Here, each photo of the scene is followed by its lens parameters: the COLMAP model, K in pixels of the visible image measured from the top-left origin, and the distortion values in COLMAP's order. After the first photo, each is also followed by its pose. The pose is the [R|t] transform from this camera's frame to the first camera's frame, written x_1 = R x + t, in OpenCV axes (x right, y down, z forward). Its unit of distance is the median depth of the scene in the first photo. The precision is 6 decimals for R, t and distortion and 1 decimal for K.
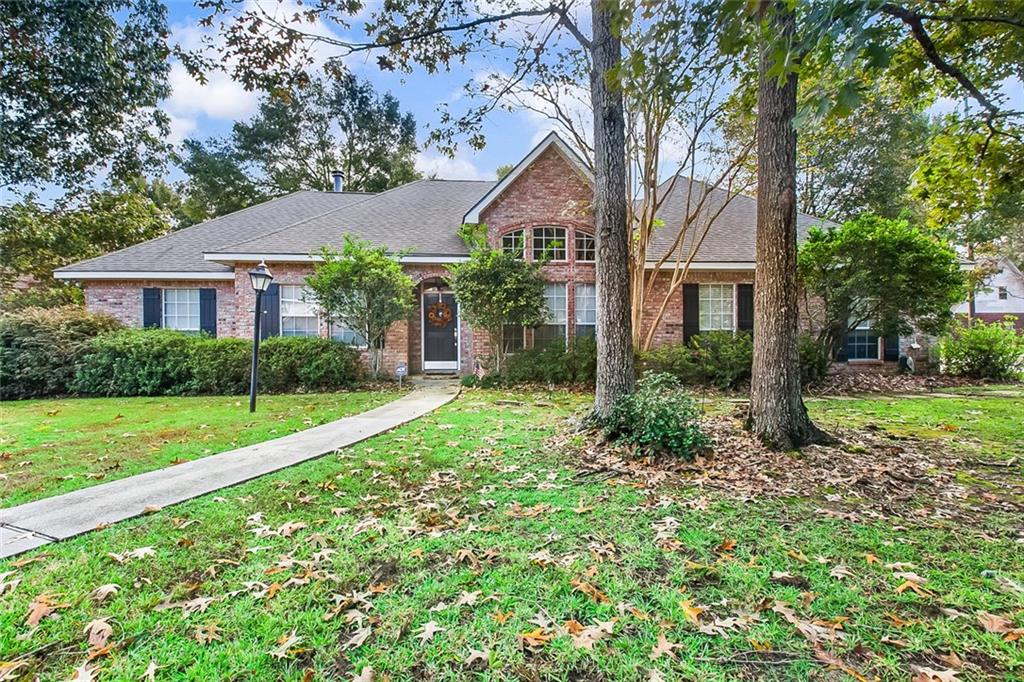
lens RADIAL K [[478.3, 0, 514.0], [0, 478.3, 342.7], [0, 0, 1]] dist [0.001651, 0.000614]
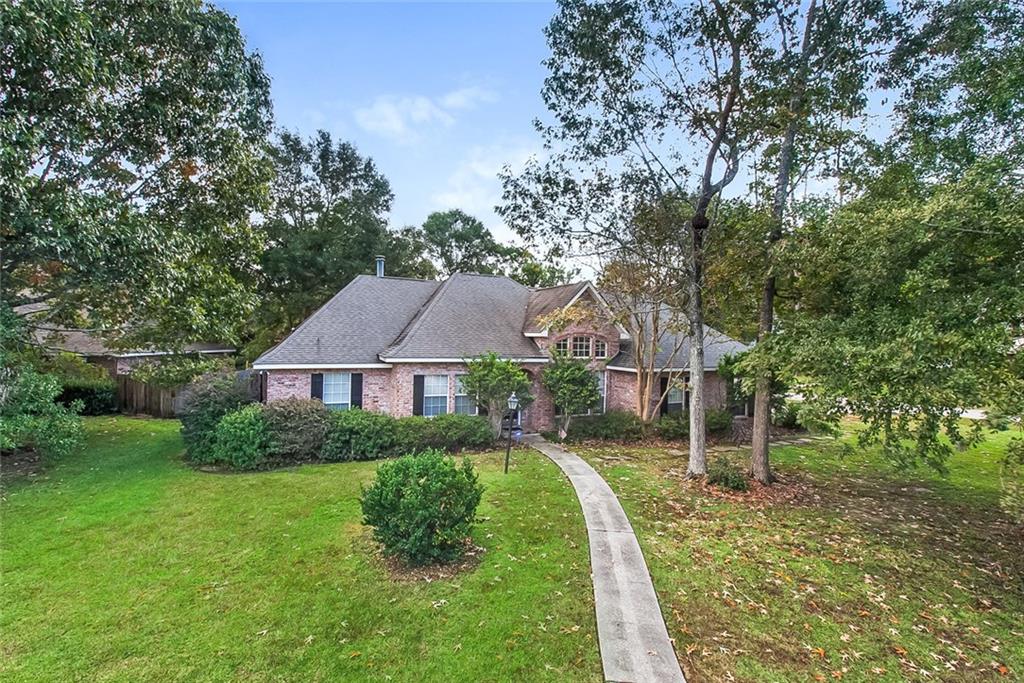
lens RADIAL K [[478.3, 0, 509.2], [0, 478.3, 341.4], [0, 0, 1]] dist [0.001651, 0.000614]
pose [[0.951629, 0.025503, 0.306190, -0.658759], [-0.025774, 0.999663, -0.003159, -0.216080], [-0.306167, -0.004886, 0.951965, -0.463546]]
